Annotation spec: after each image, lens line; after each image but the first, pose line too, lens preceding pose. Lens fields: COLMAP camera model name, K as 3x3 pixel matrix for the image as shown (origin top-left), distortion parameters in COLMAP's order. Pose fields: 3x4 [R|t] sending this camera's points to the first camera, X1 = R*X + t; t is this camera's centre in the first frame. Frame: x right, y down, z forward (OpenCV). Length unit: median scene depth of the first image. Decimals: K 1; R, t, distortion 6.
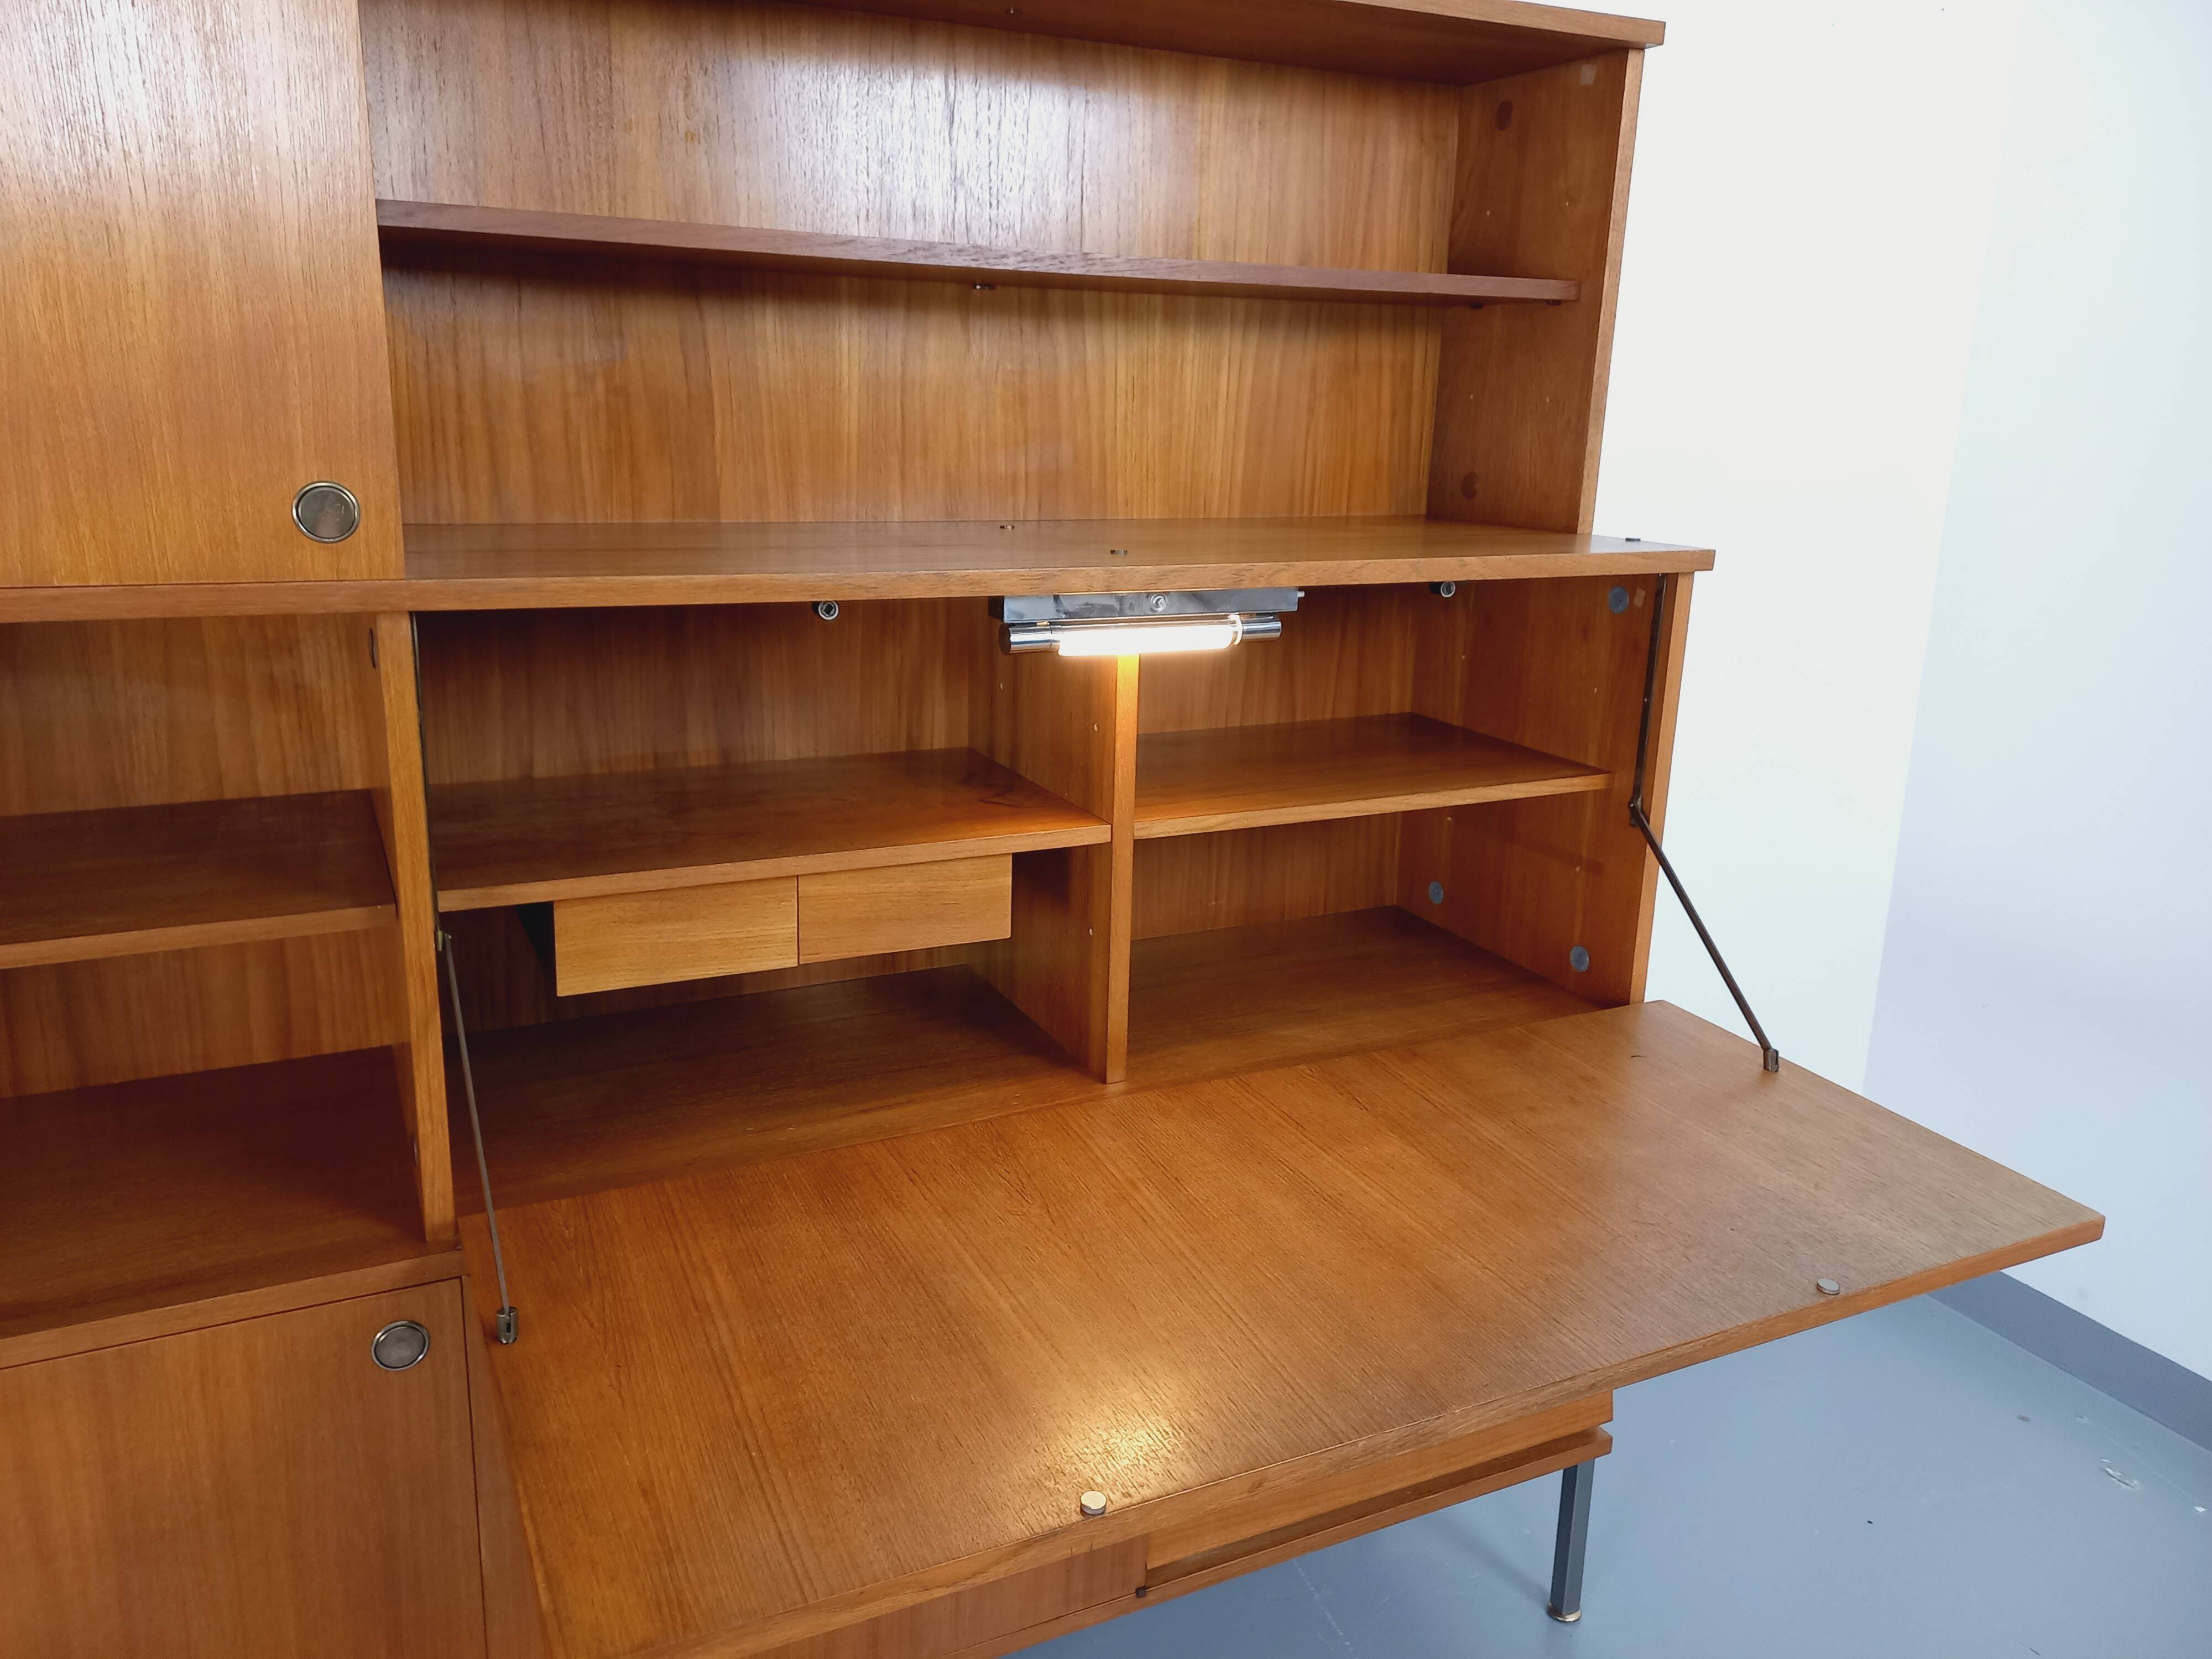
lens RADIAL K [[1625.5, 0, 1092.6], [0, 1625.5, 812.0], [0, 0, 1]] dist [0.079941, -0.077225]
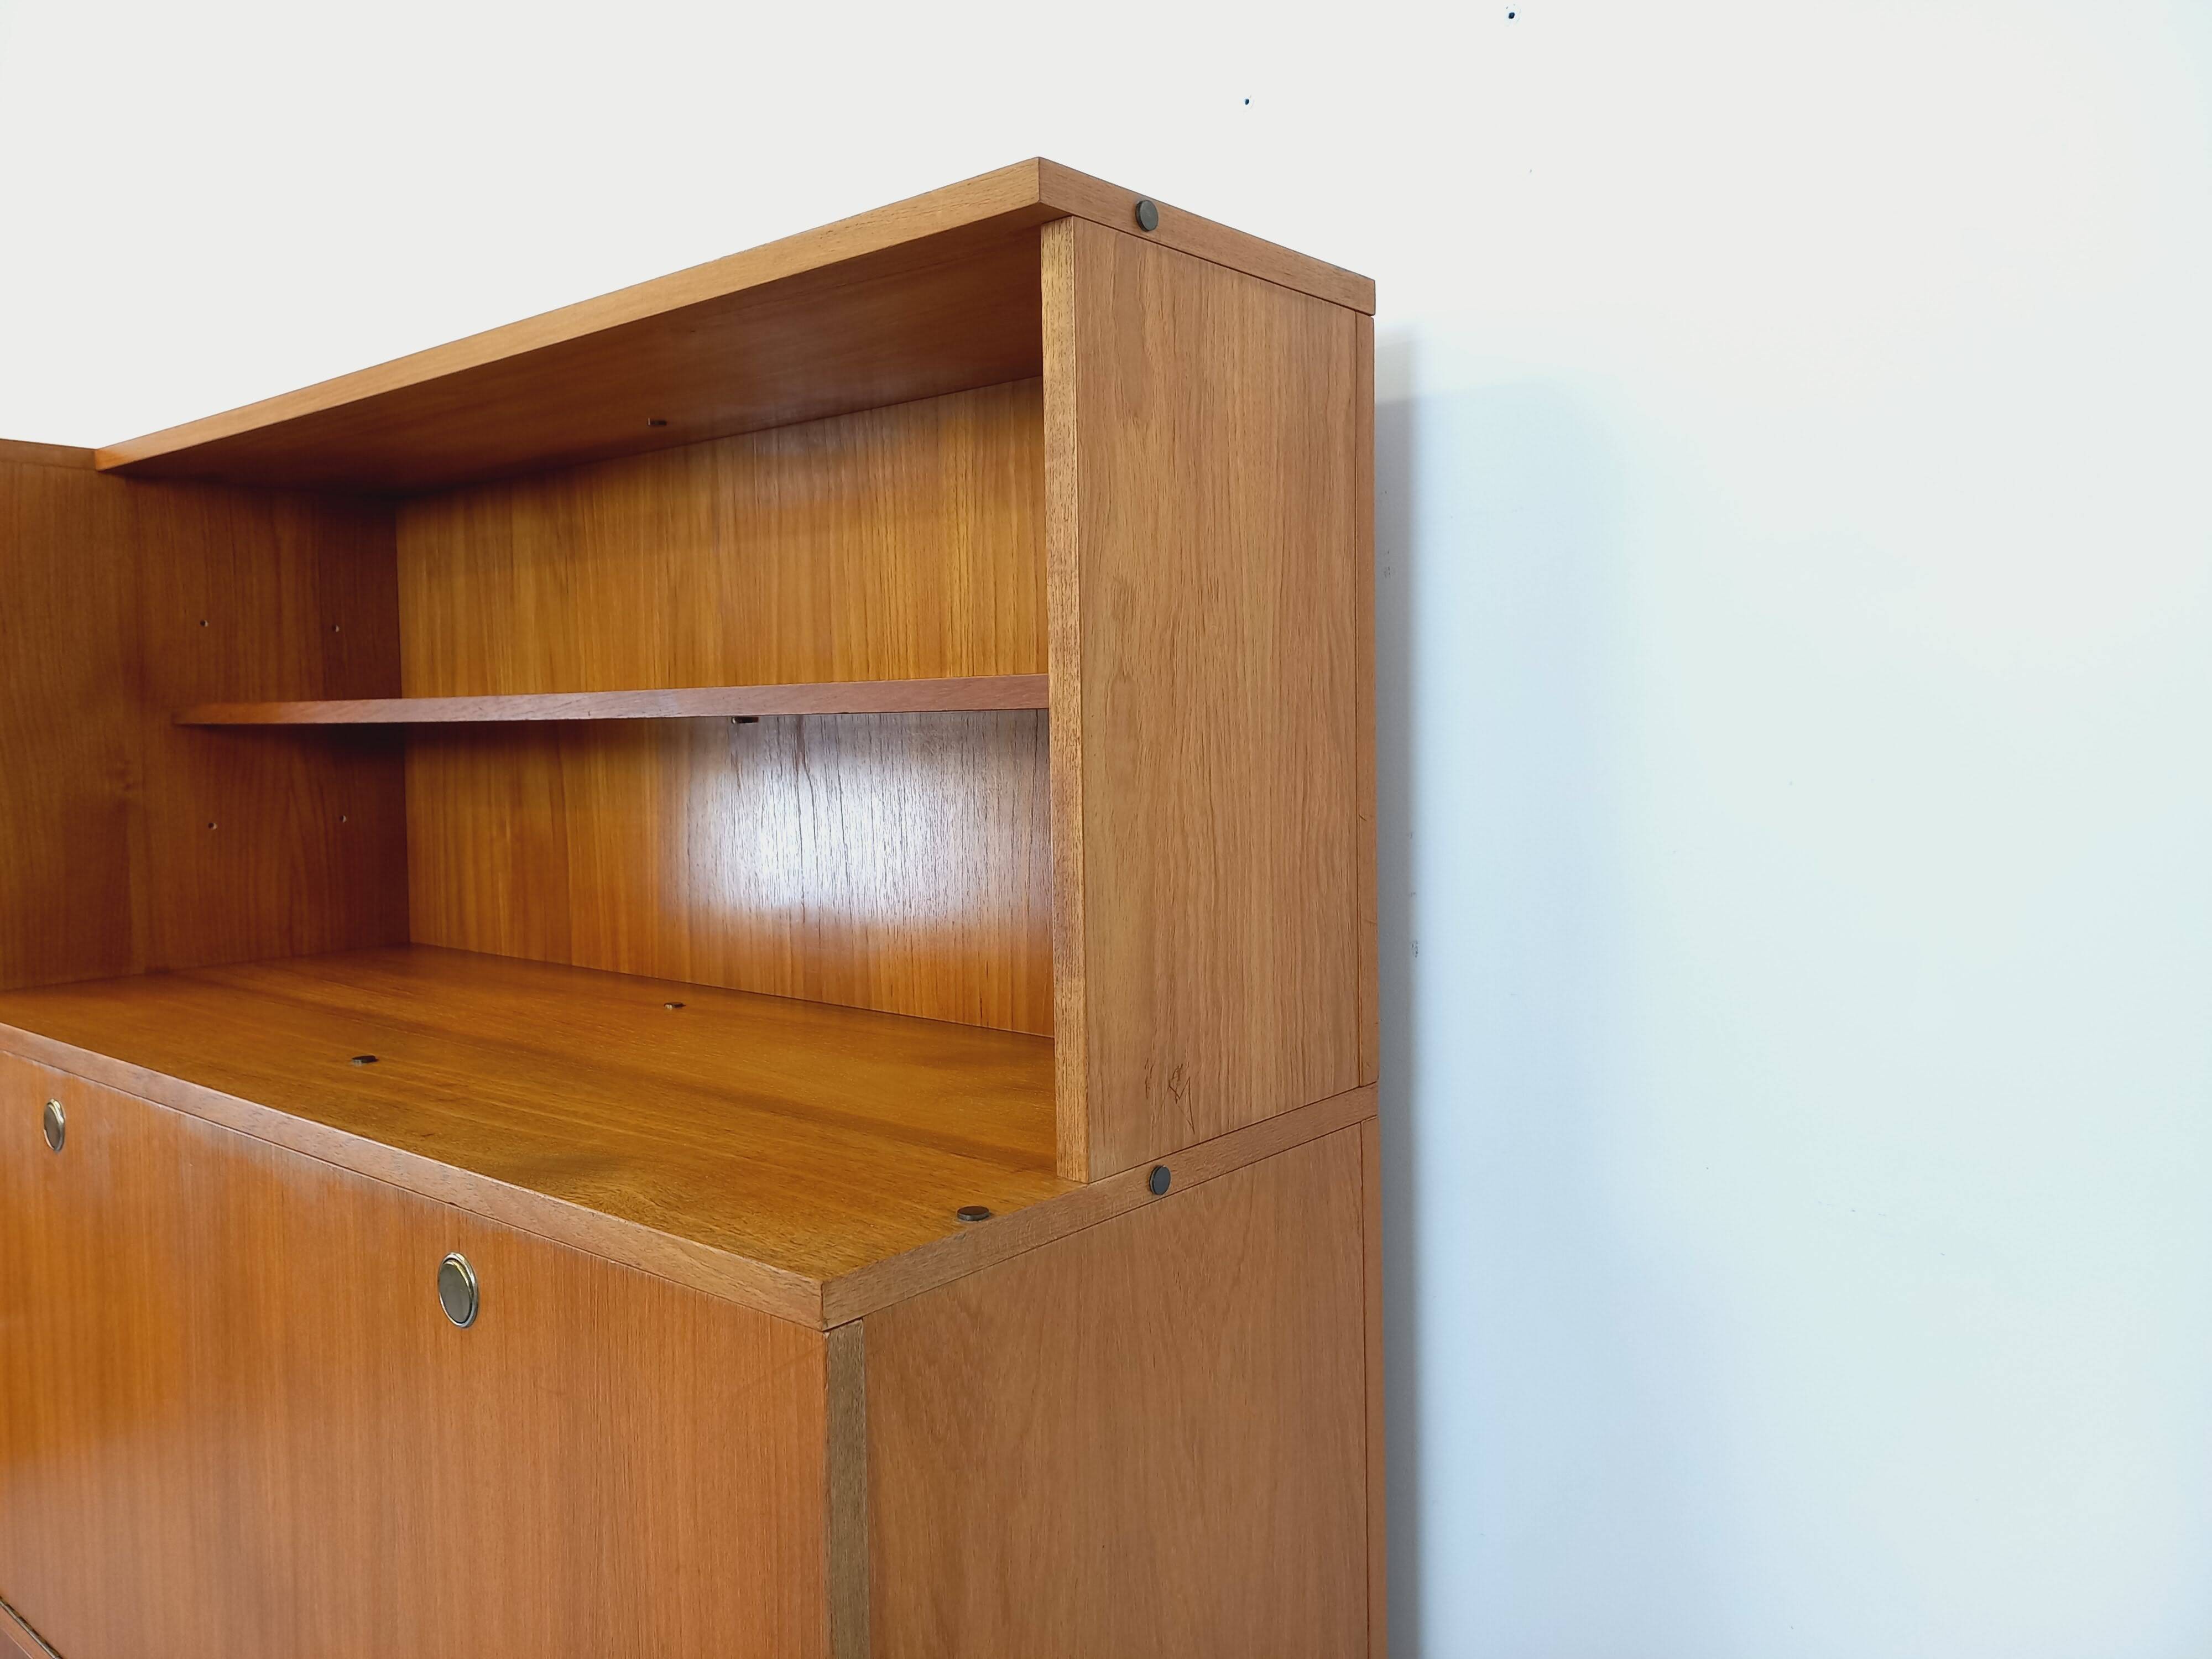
lens RADIAL K [[1625.5, 0, 1116.4], [0, 1625.5, 813.6], [0, 0, 1]] dist [0.079941, -0.077225]
pose [[0.413285, 0.025210, -0.910253, 0.796317], [-0.199842, 0.977758, -0.063655, -0.267689], [0.888402, 0.208214, 0.409131, 0.864225]]
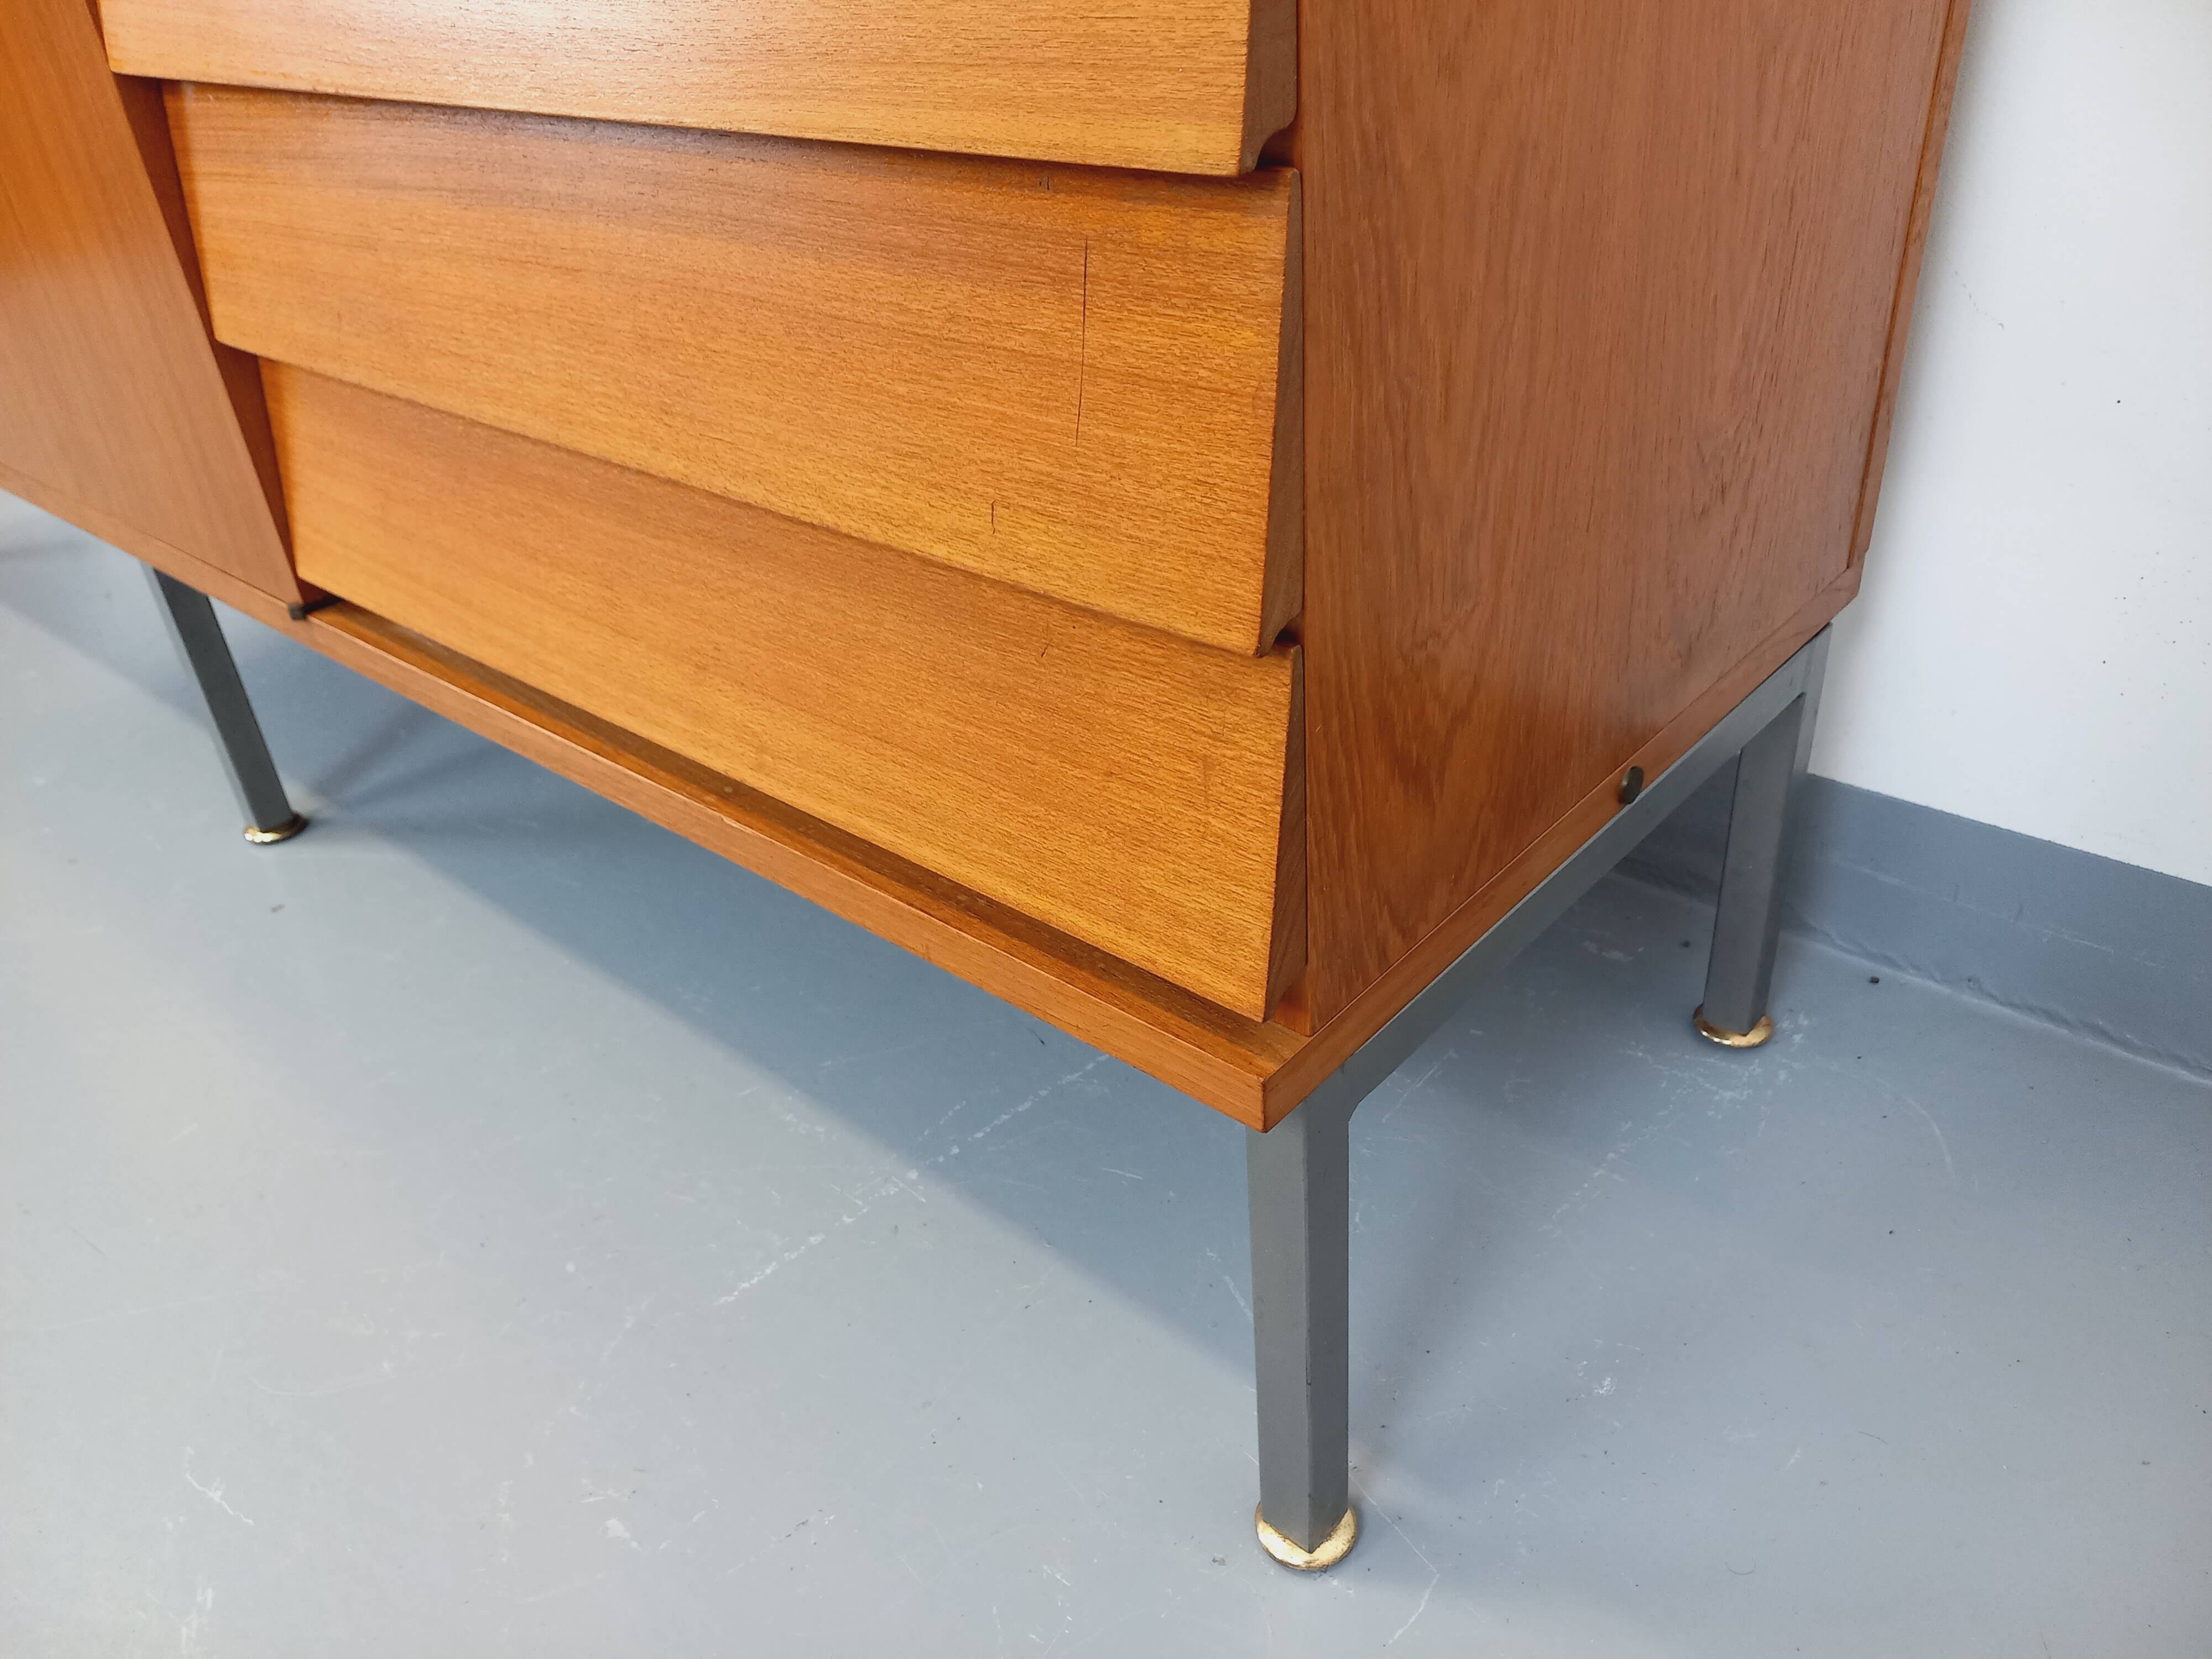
lens RADIAL K [[1625.5, 0, 1105.5], [0, 1625.5, 826.2], [0, 0, 1]] dist [0.079941, -0.077225]
pose [[0.378689, 0.442148, -0.813081, 0.577235], [-0.151076, 0.896256, 0.417015, 0.274655], [0.913110, -0.035082, 0.406200, 1.014370]]
